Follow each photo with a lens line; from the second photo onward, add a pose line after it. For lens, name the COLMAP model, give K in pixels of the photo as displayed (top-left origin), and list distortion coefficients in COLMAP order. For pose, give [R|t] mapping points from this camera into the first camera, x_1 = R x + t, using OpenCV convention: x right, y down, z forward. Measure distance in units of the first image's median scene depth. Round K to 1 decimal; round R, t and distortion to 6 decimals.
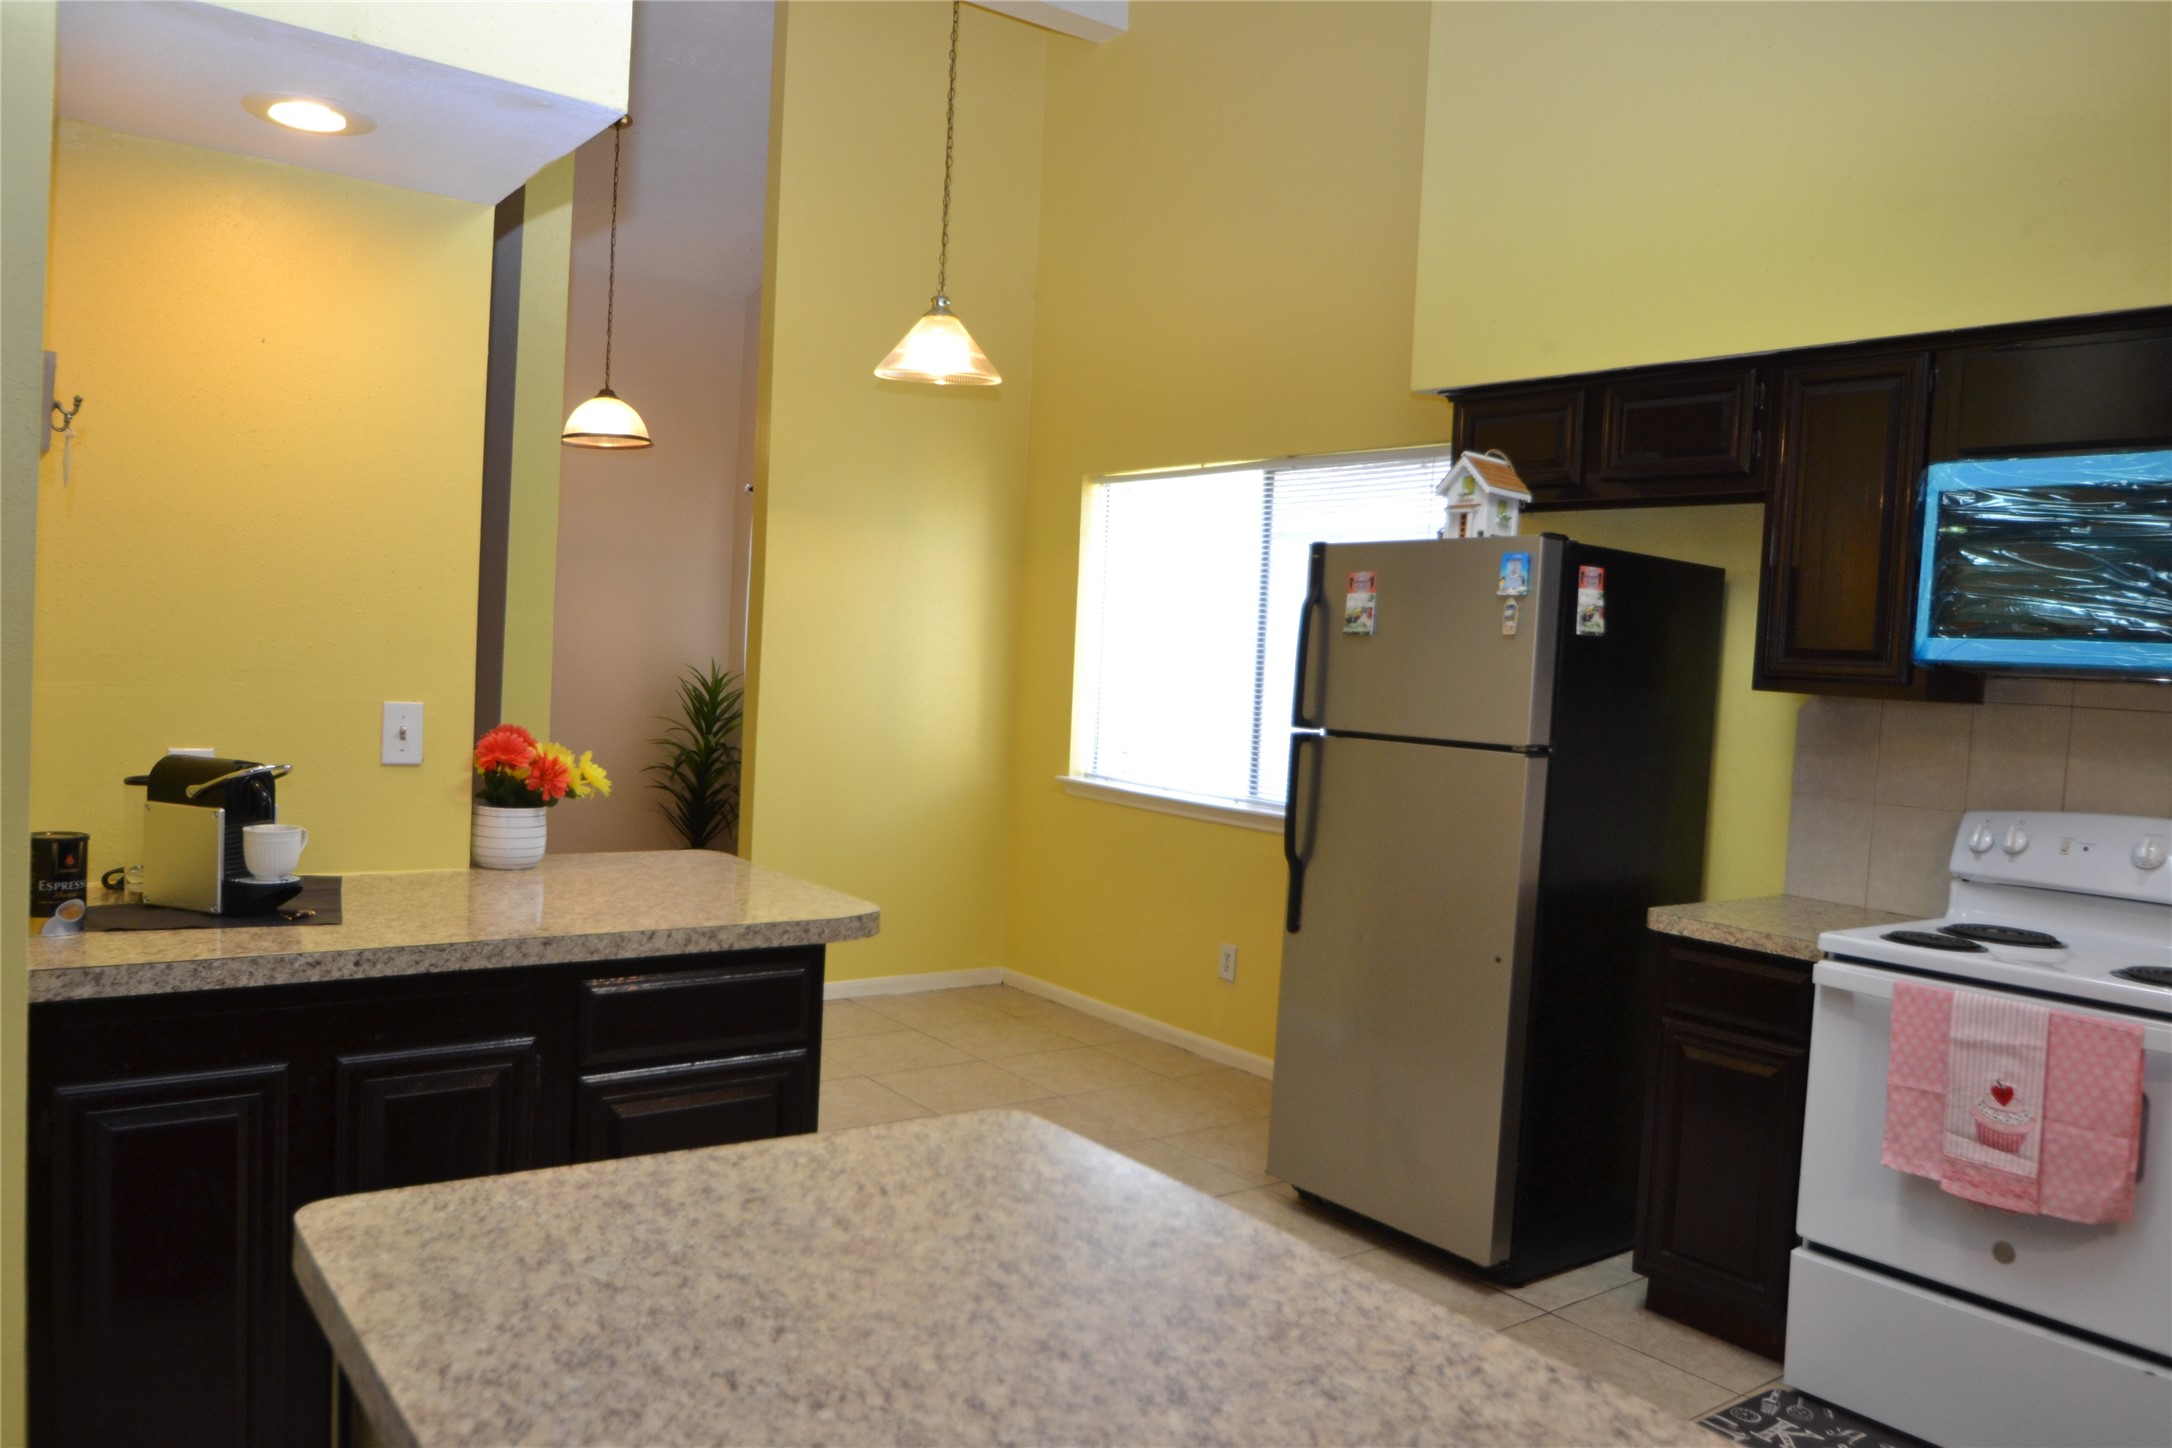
lens RADIAL K [[1525.8, 0, 1072.4], [0, 1525.8, 720.0], [0, 0, 1]] dist [-0.034901, -0.003421]
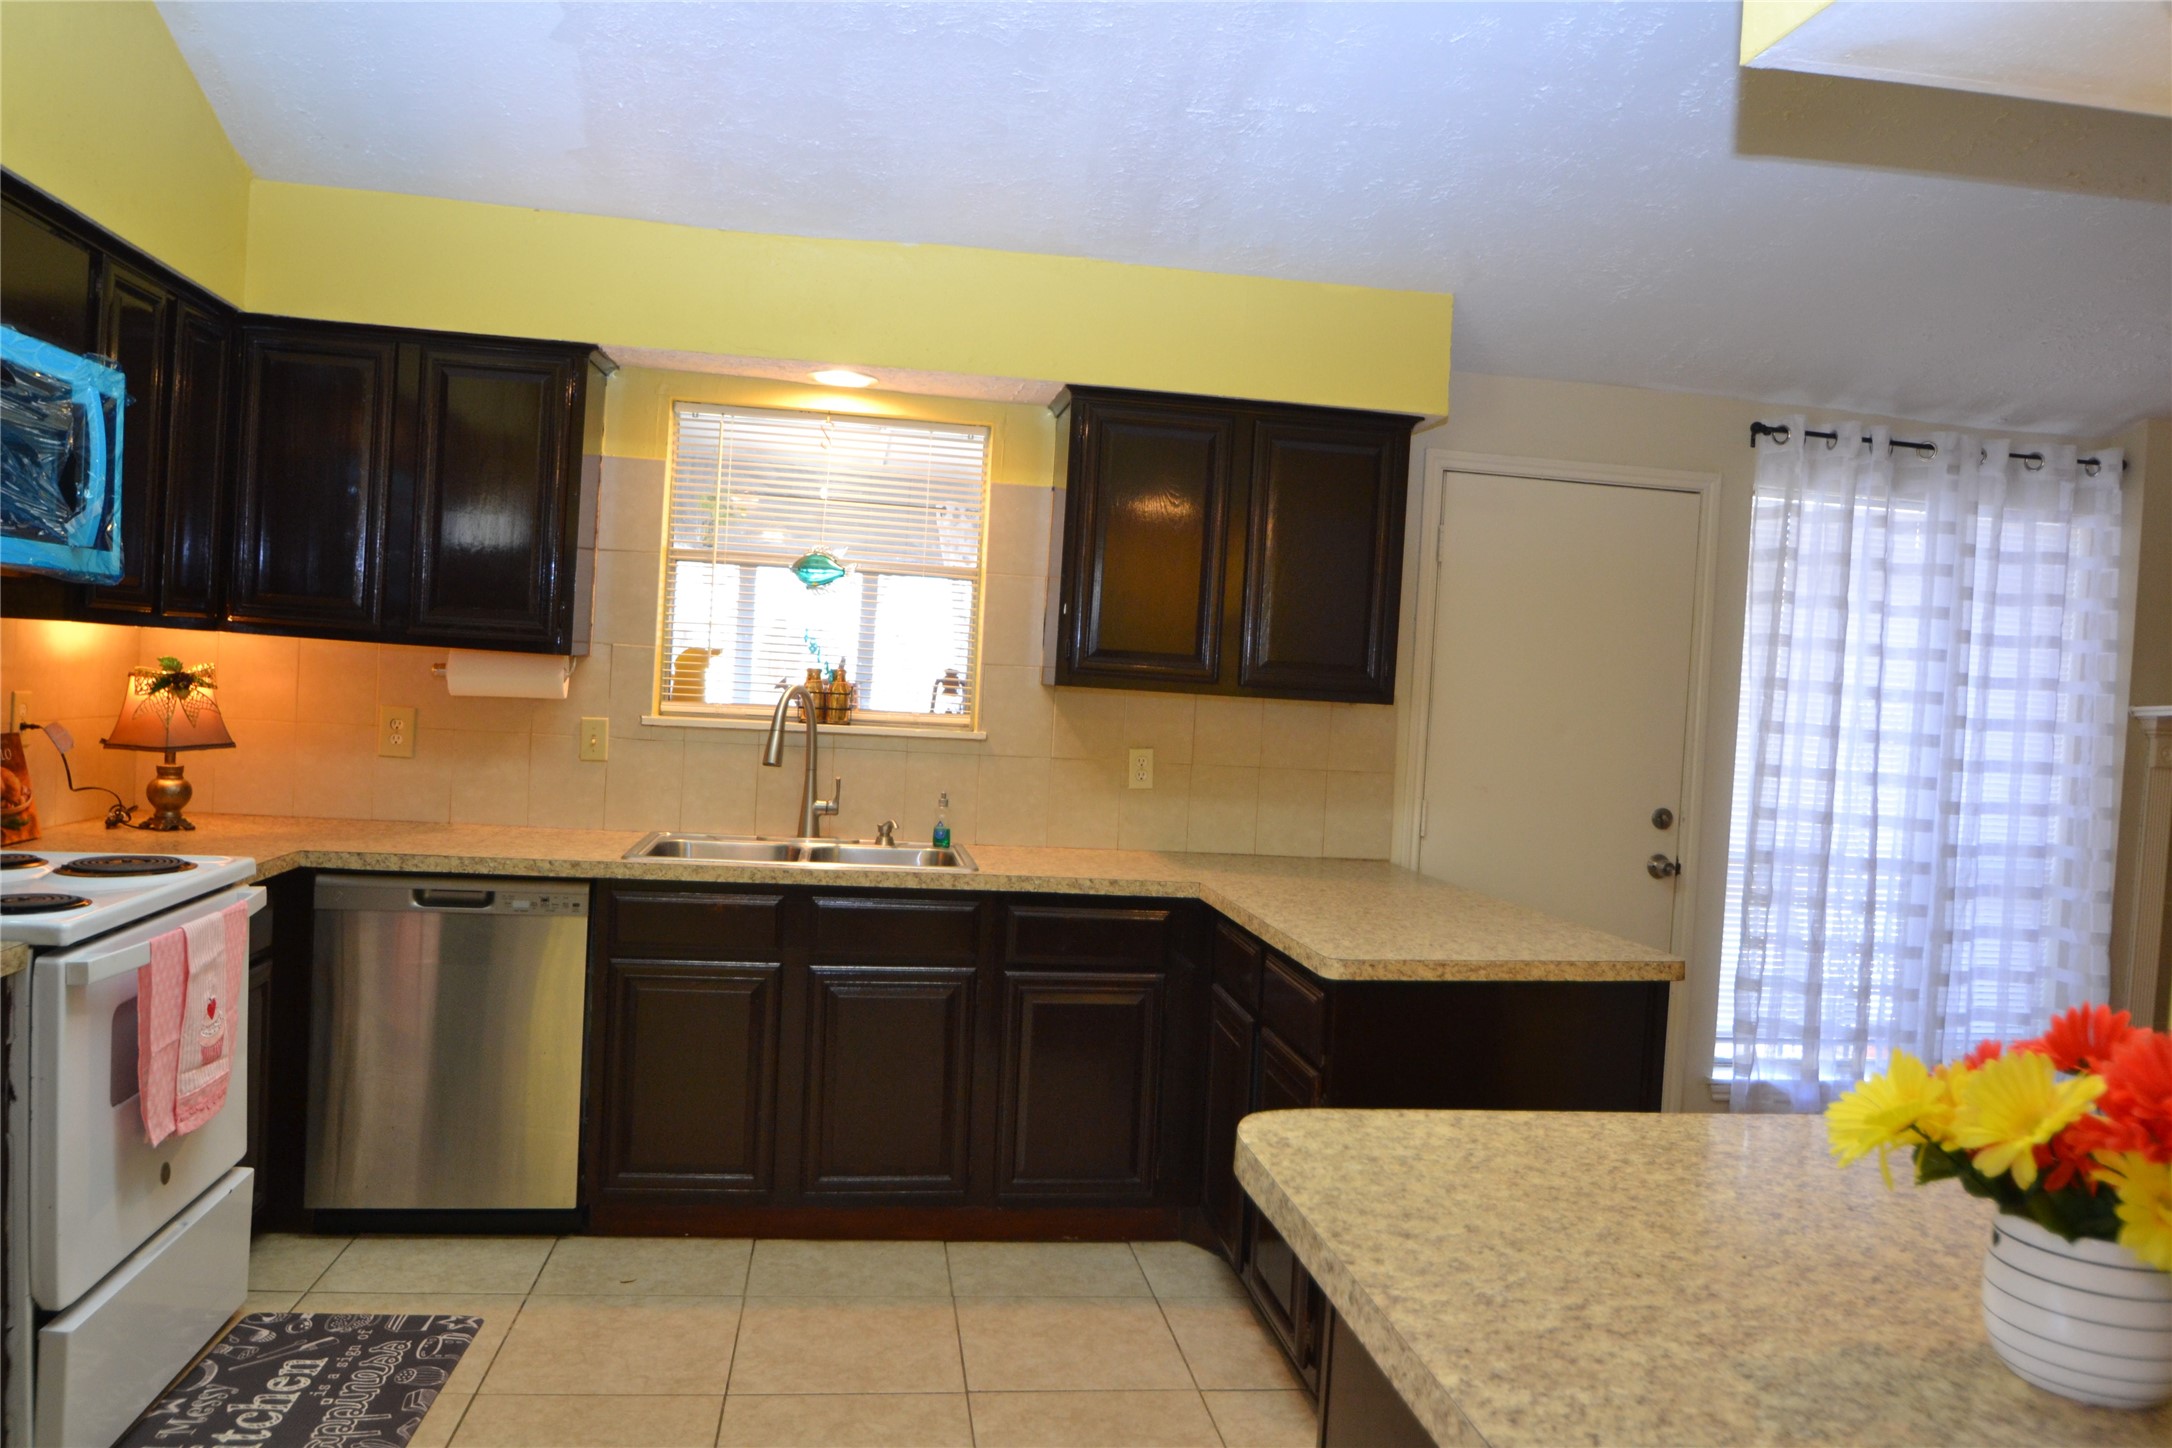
lens RADIAL K [[1525.8, 0, 1072.4], [0, 1525.8, 720.0], [0, 0, 1]] dist [-0.034901, -0.003421]
pose [[-0.869711, -0.118457, 0.479135, -0.329084], [-0.083547, 0.992096, 0.093624, -0.082356], [-0.486438, 0.041395, -0.872734, 1.513509]]
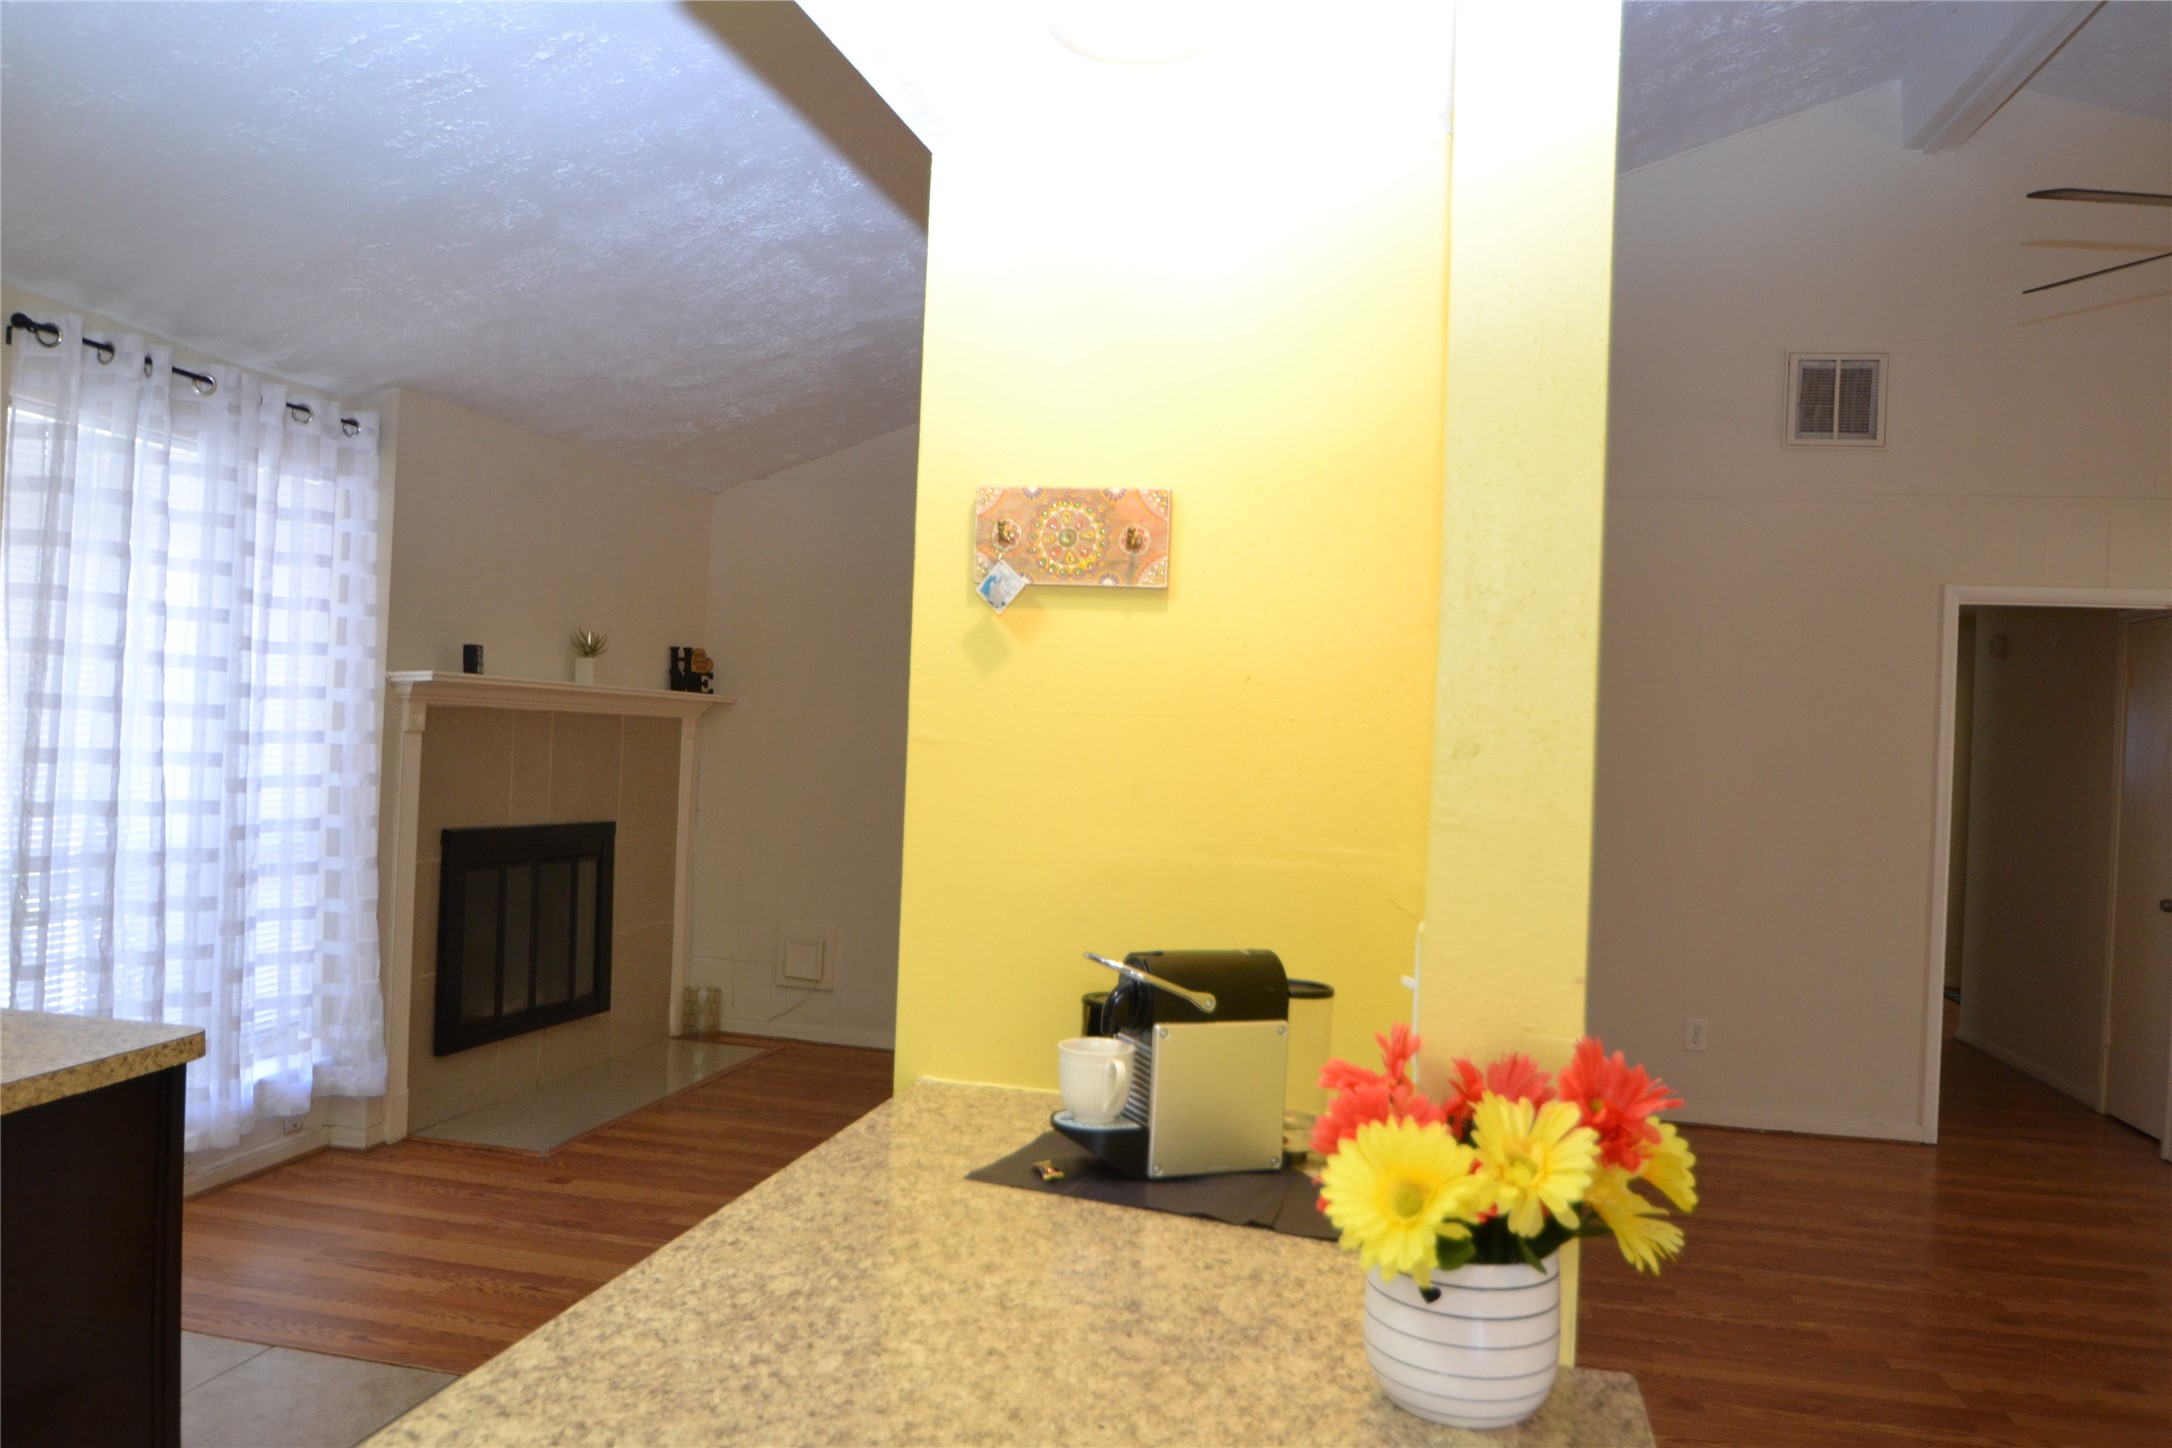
lens RADIAL K [[1522.2, 0, 1075.7], [0, 1522.2, 721.4], [0, 0, 1]] dist [-0.031528, -0.007614]
pose [[-0.757980, -0.091728, -0.645797, -0.048385], [-0.113676, 0.993488, -0.007690, -0.058673], [0.642297, 0.067583, -0.763471, 1.278426]]
